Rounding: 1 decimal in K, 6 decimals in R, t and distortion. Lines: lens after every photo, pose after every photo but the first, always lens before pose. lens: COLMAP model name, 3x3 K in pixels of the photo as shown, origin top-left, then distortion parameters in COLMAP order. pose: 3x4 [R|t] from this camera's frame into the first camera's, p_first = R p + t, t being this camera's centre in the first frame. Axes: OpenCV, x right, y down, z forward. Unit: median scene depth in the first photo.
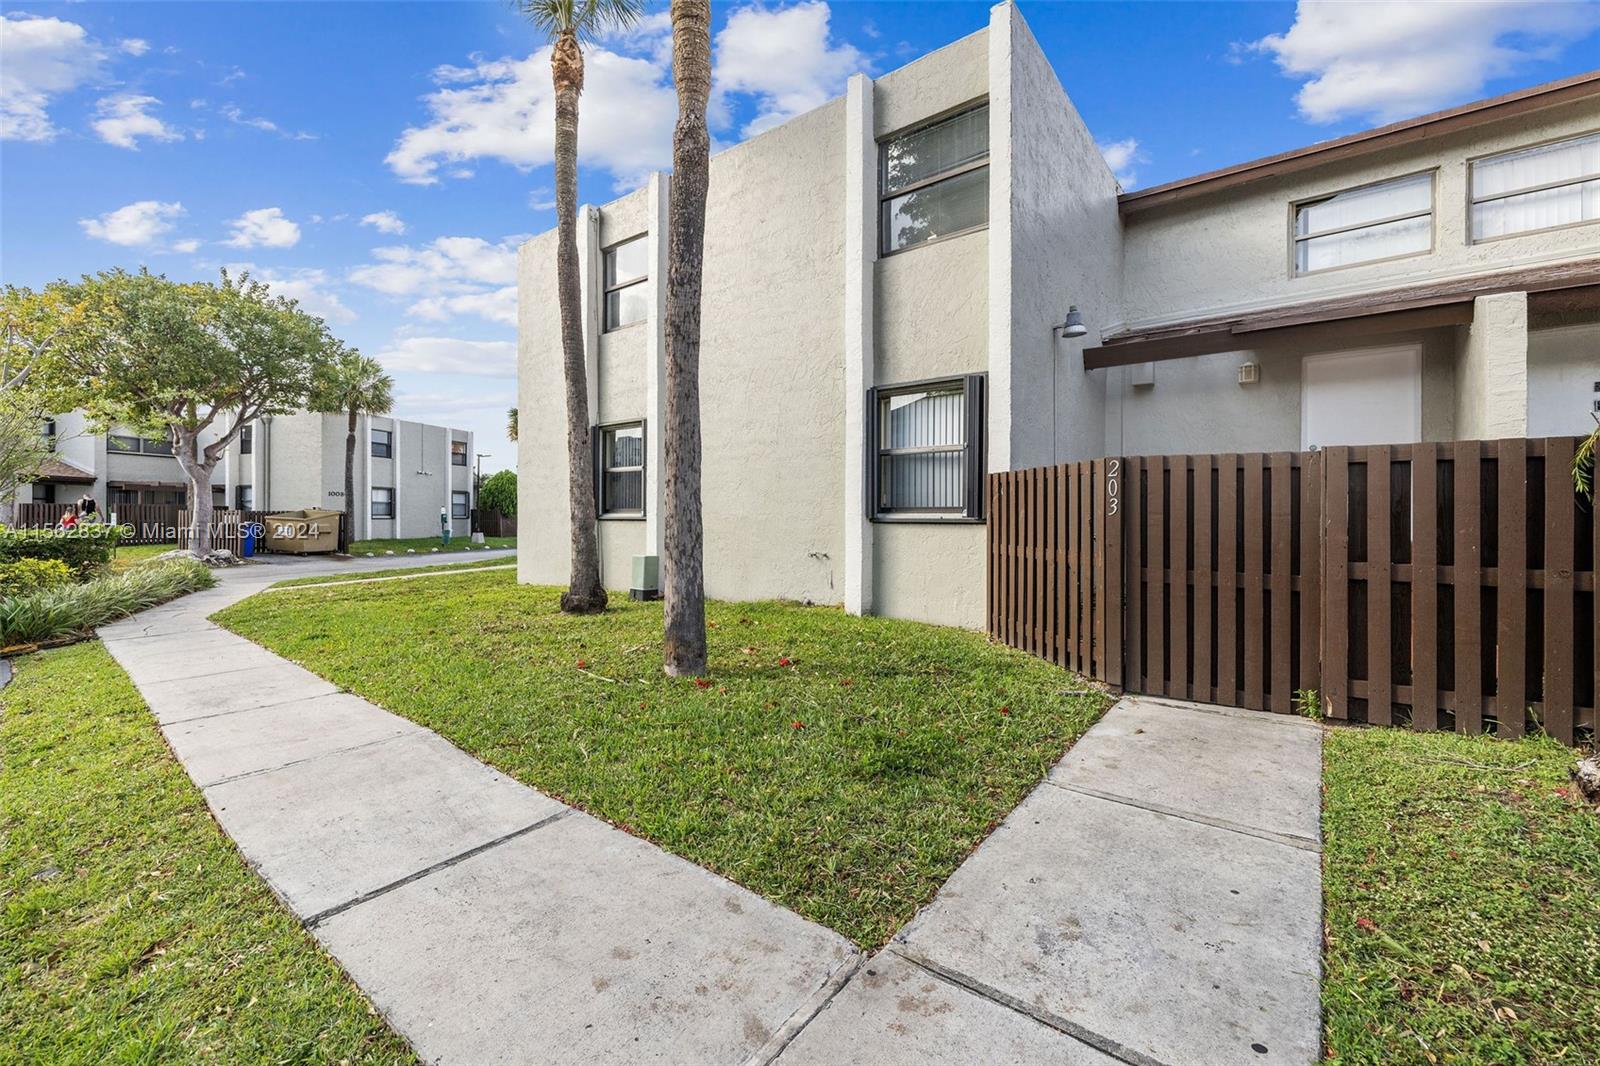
lens RADIAL K [[761.8, 0, 800.0], [0, 761.8, 533.0], [0, 0, 1]] dist [0.002000, 0.000678]
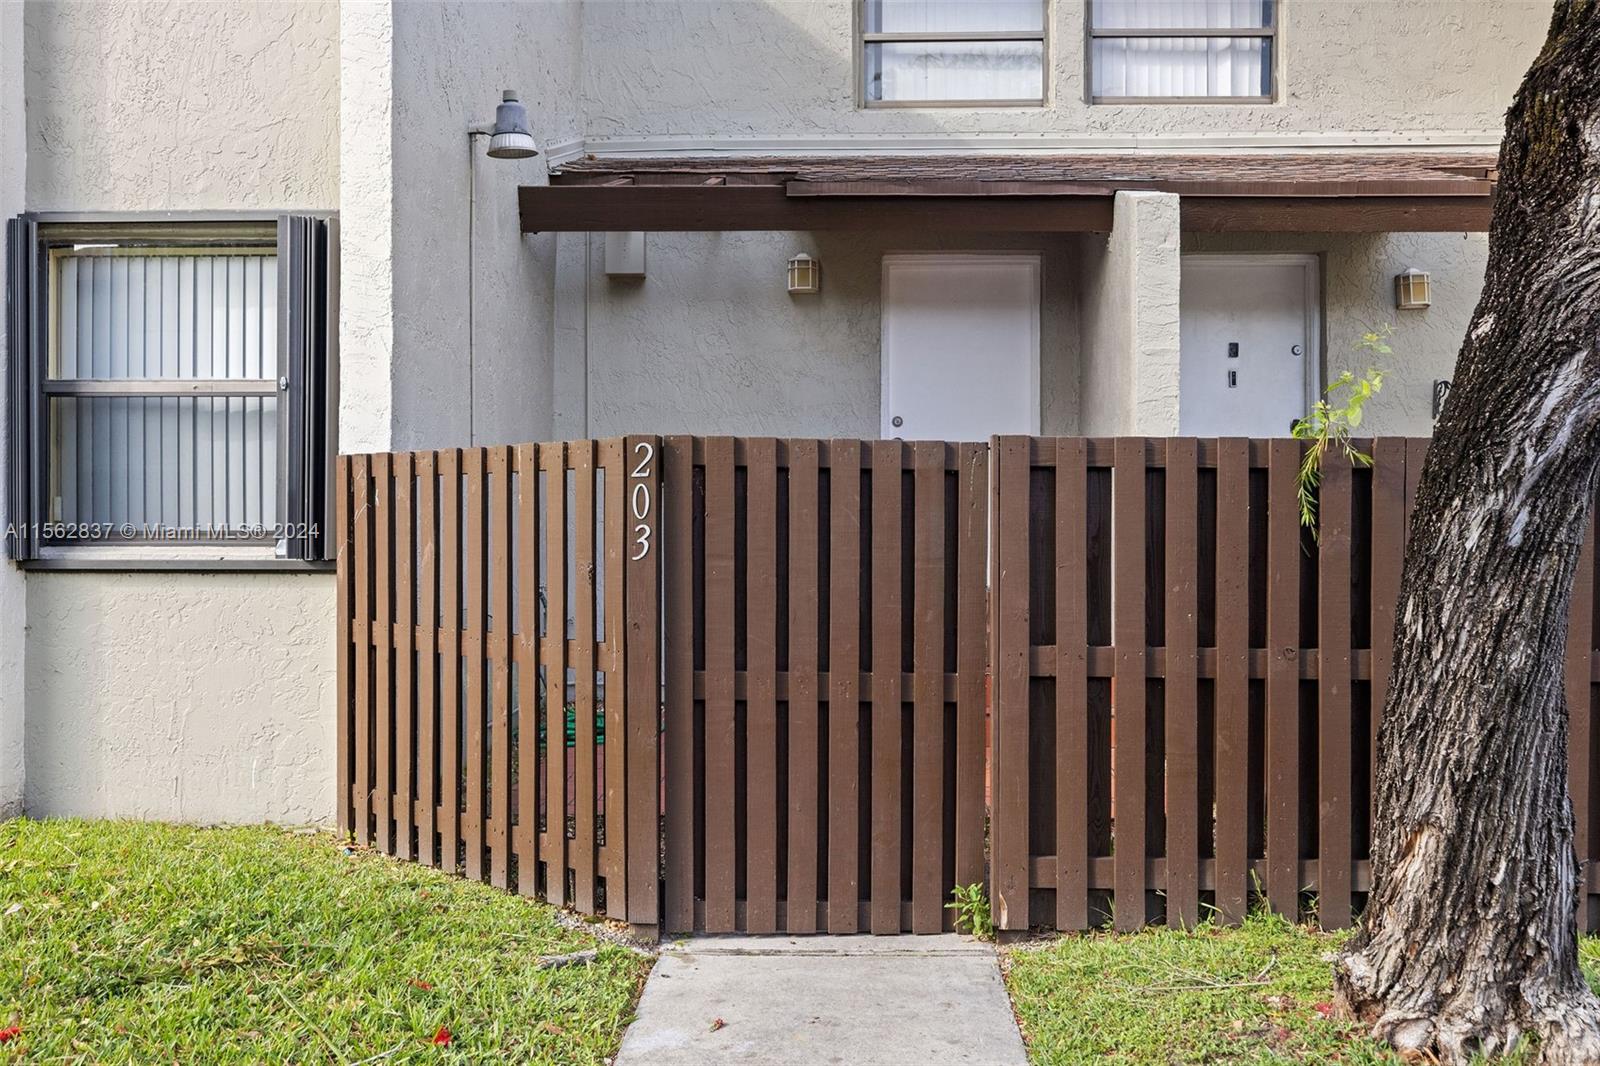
lens RADIAL K [[1544.8, 0, 800.0], [0, 1544.8, 533.0], [0, 0, 1]] dist [0.002427, 0.003265]
pose [[0.787315, -0.003860, 0.616538, -0.087826], [0.001648, 0.999990, 0.004156, -0.040996], [-0.616548, -0.002256, 0.787314, 0.184393]]
